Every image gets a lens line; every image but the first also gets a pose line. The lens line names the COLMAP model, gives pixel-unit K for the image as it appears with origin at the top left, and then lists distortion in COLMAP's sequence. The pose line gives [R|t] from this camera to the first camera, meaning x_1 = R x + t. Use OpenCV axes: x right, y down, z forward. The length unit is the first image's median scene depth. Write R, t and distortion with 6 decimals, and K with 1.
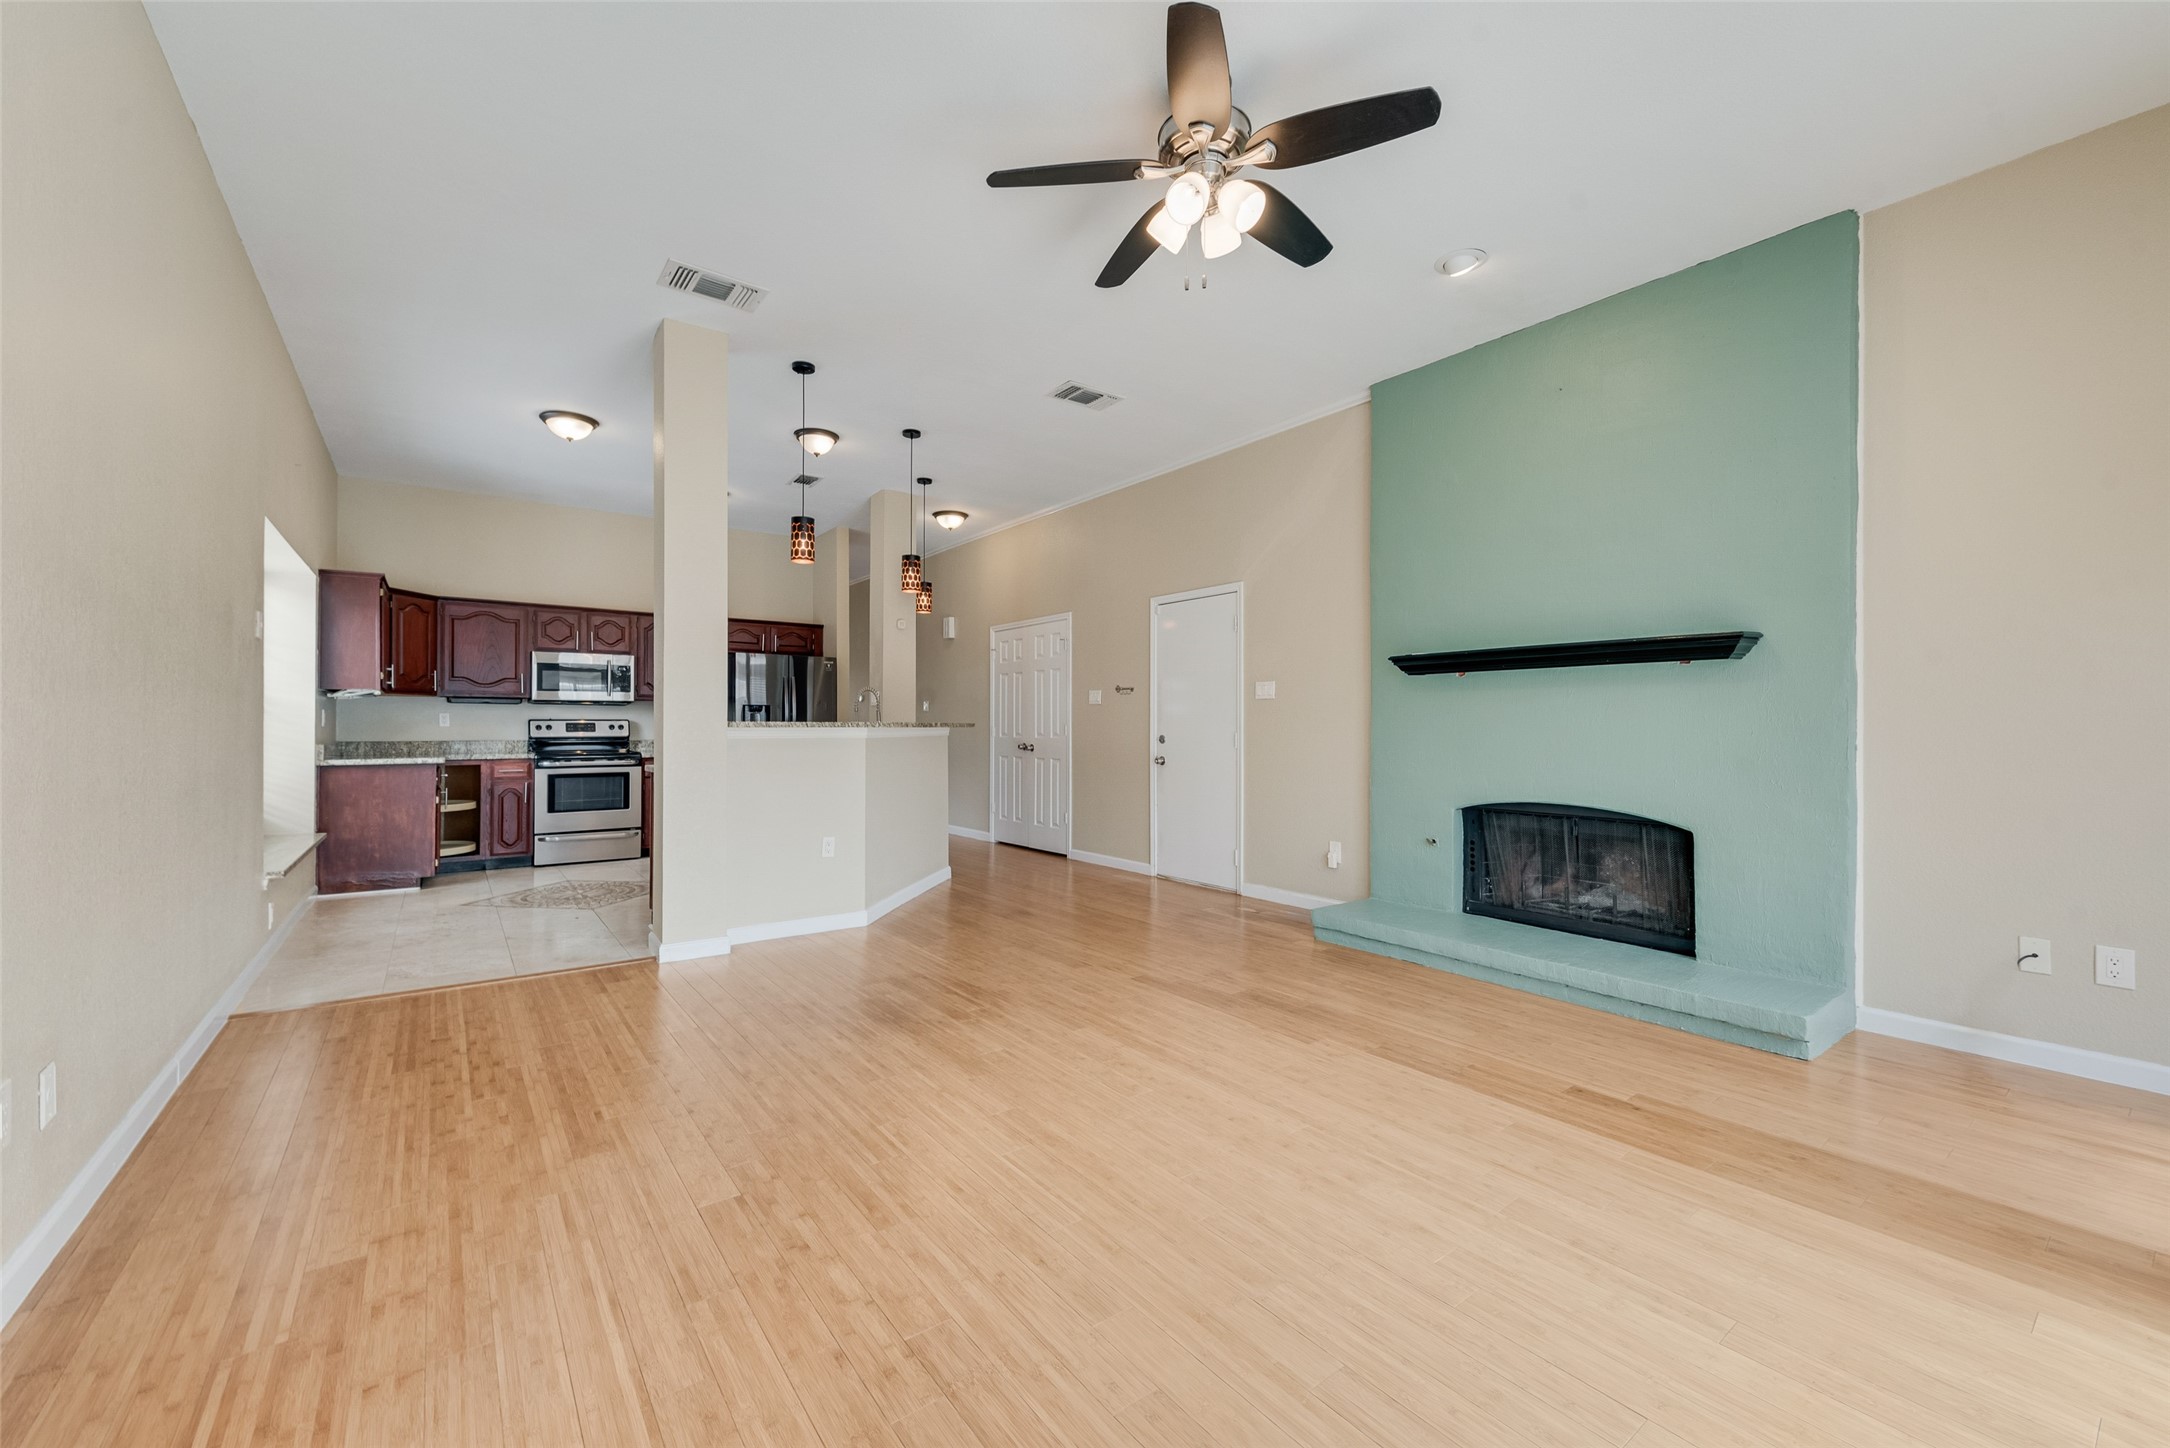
lens RADIAL K [[821.7, 0, 1085.0], [0, 821.7, 724.0], [0, 0, 1]] dist [-0.000165, -0.000050]
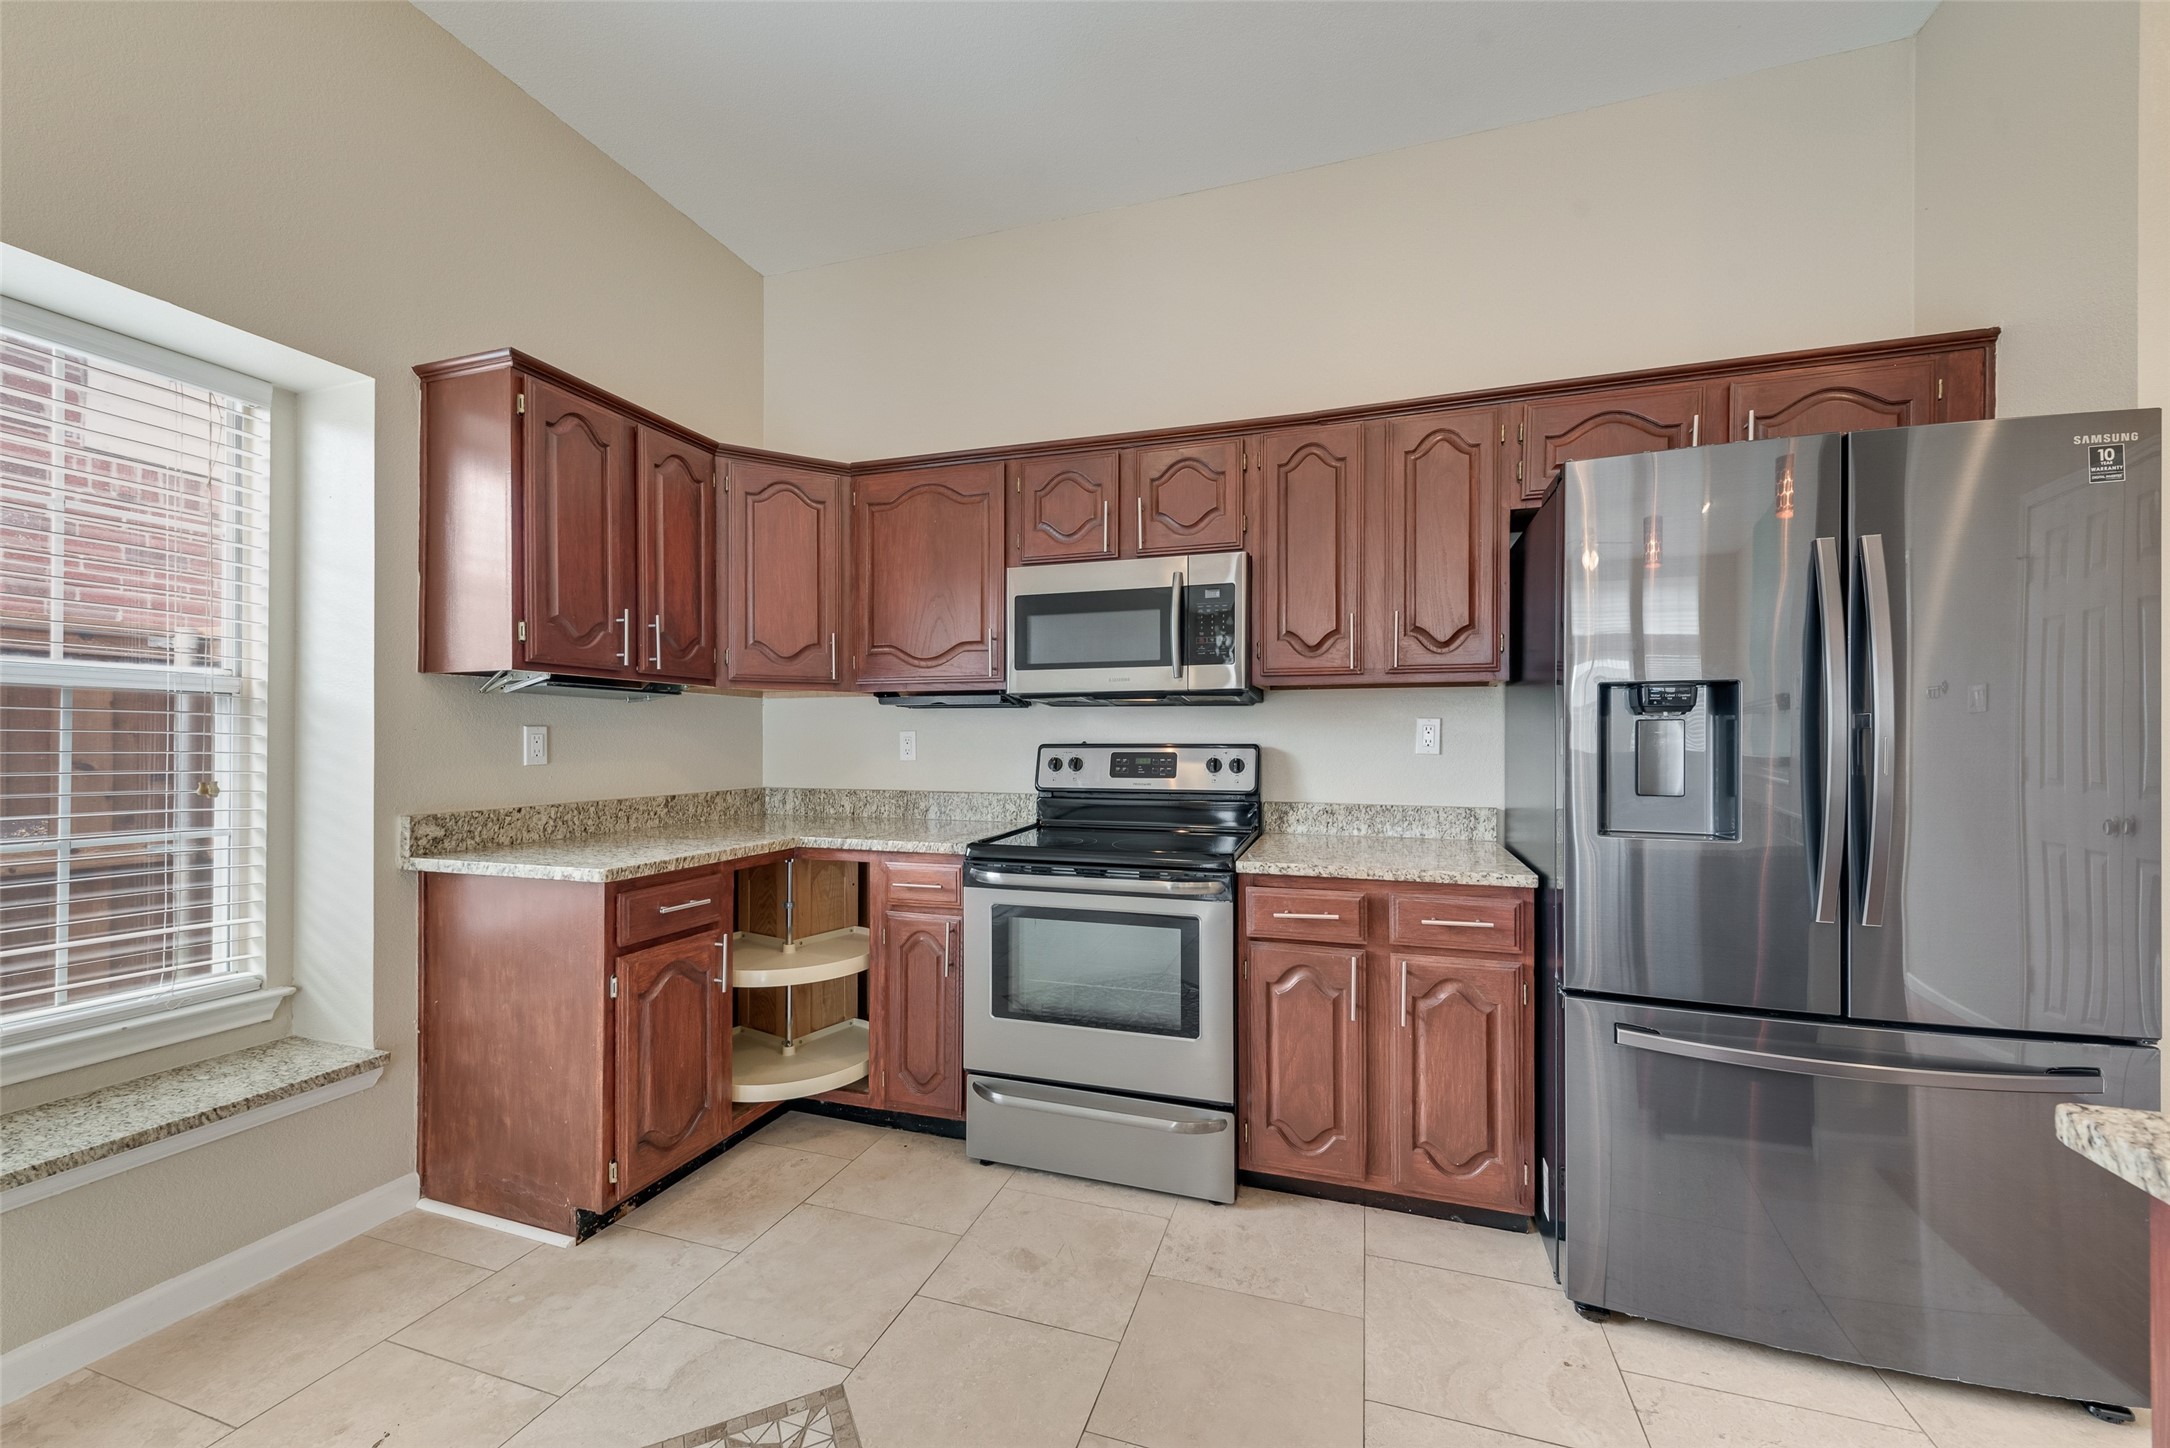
lens RADIAL K [[852.5, 0, 1088.2], [0, 852.5, 731.7], [0, 0, 1]] dist [0.009895, -0.002861]
pose [[0.565327, -0.008514, -0.824823, -0.315801], [0.002007, 0.999958, -0.008946, -0.008241], [0.824864, 0.003402, 0.565321, 0.788210]]
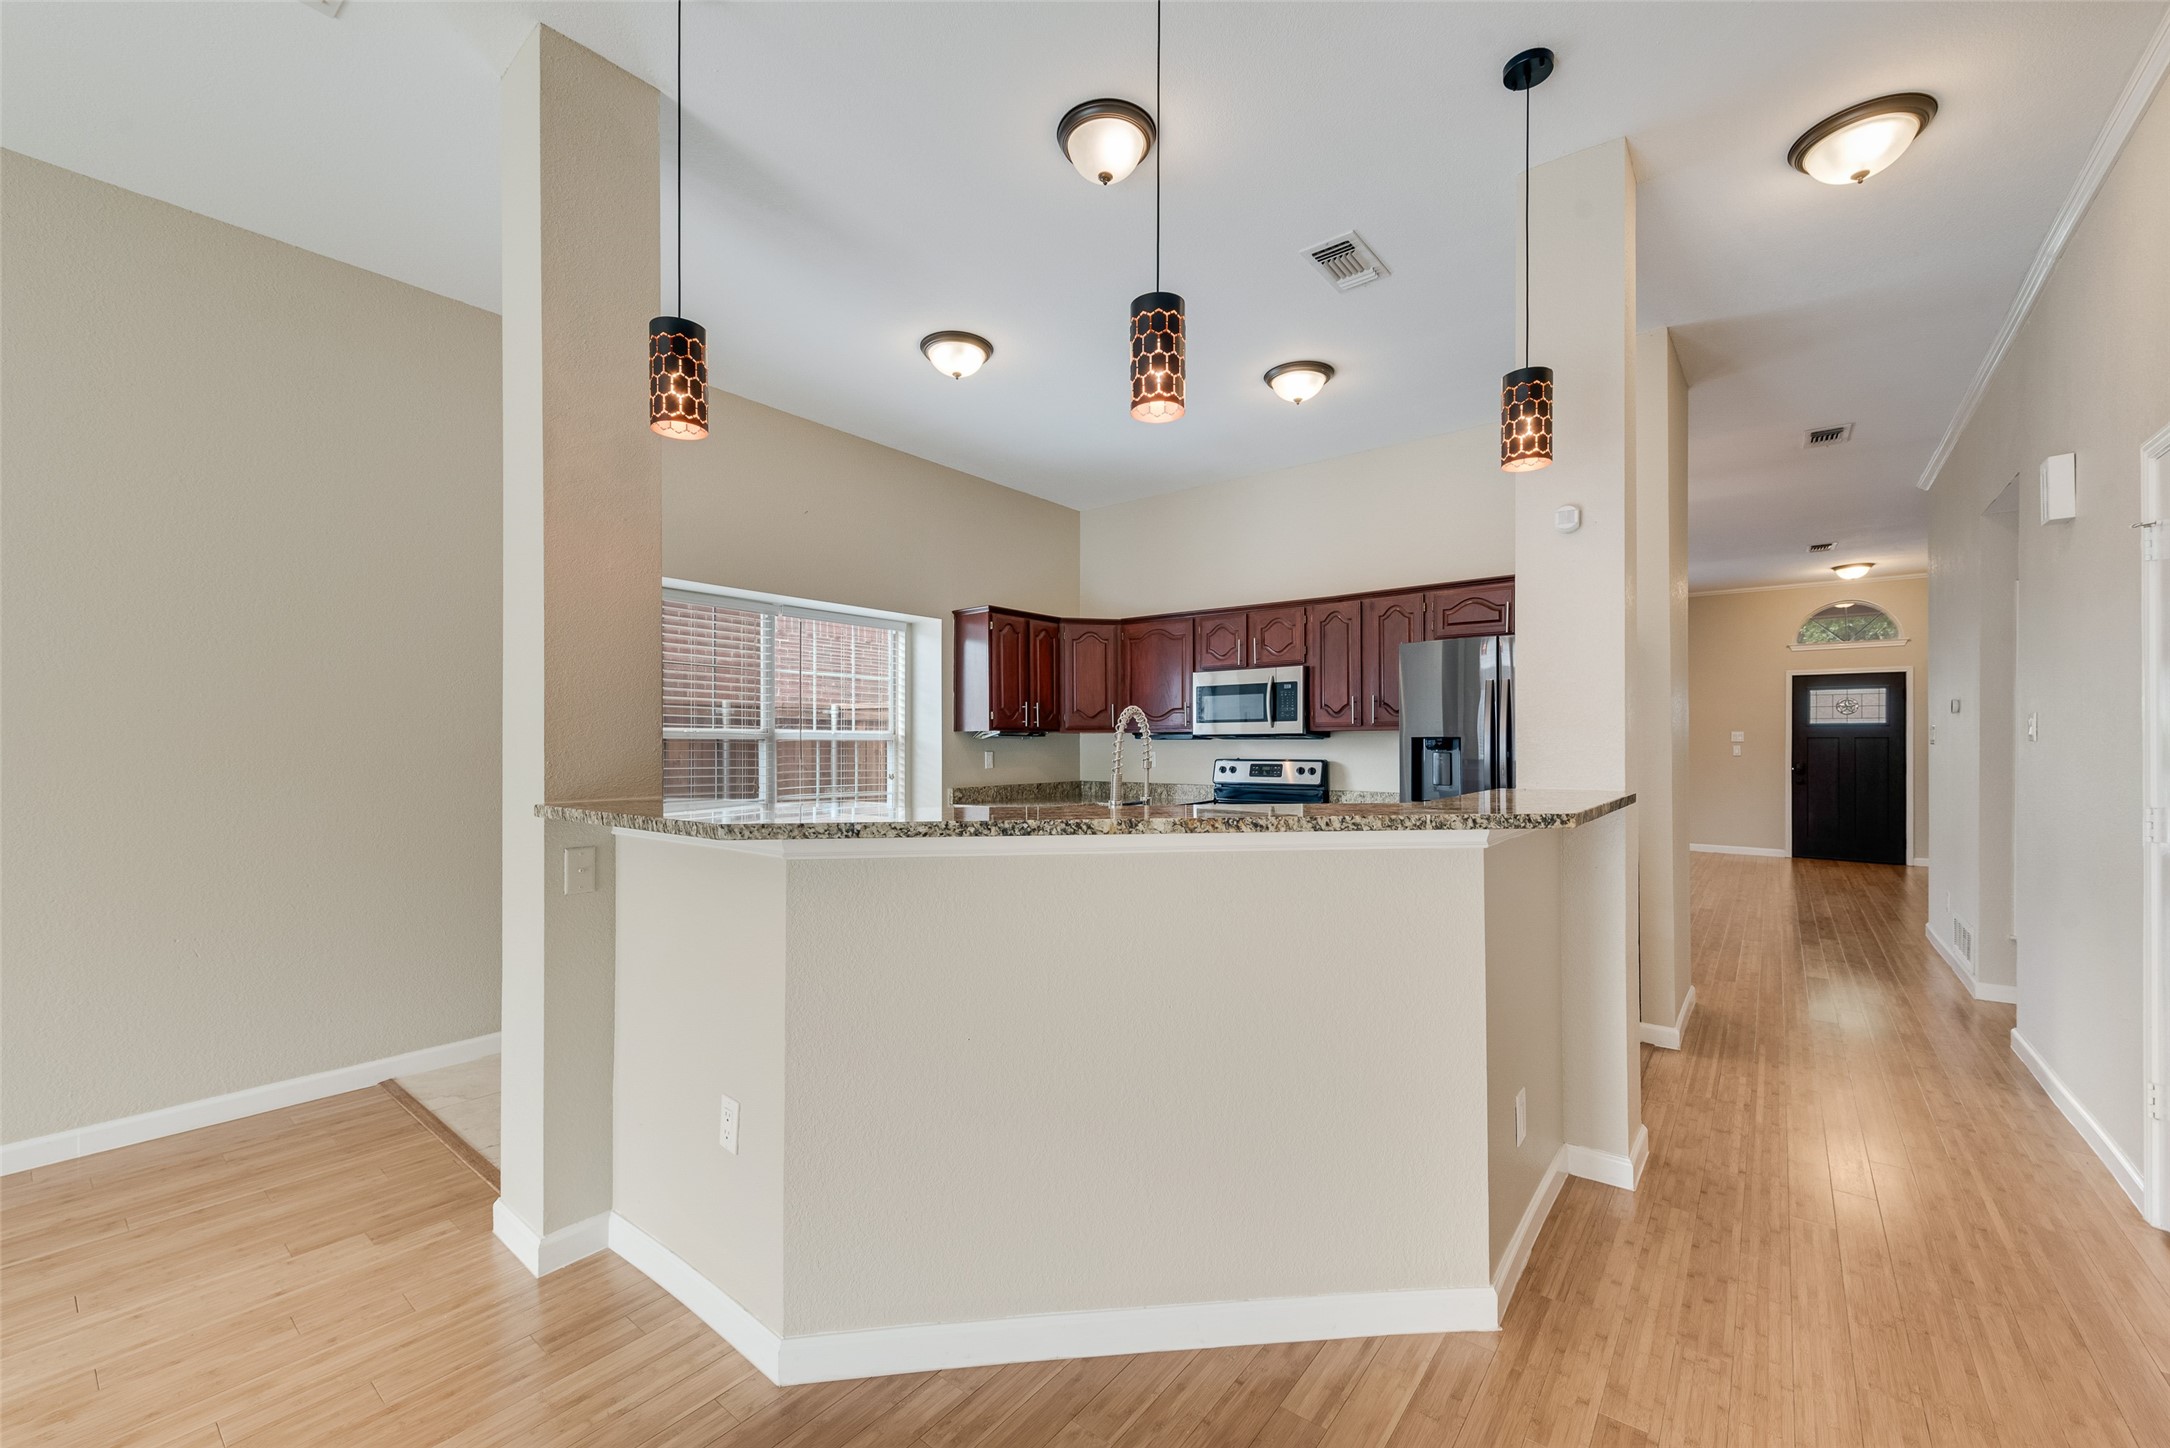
lens RADIAL K [[852.5, 0, 1088.2], [0, 852.5, 731.7], [0, 0, 1]] dist [0.009895, -0.002861]
pose [[0.252735, -0.016445, -0.967396, 0.084277], [0.005261, 0.999864, -0.015623, -0.020161], [0.967521, -0.001141, 0.252788, 0.682933]]
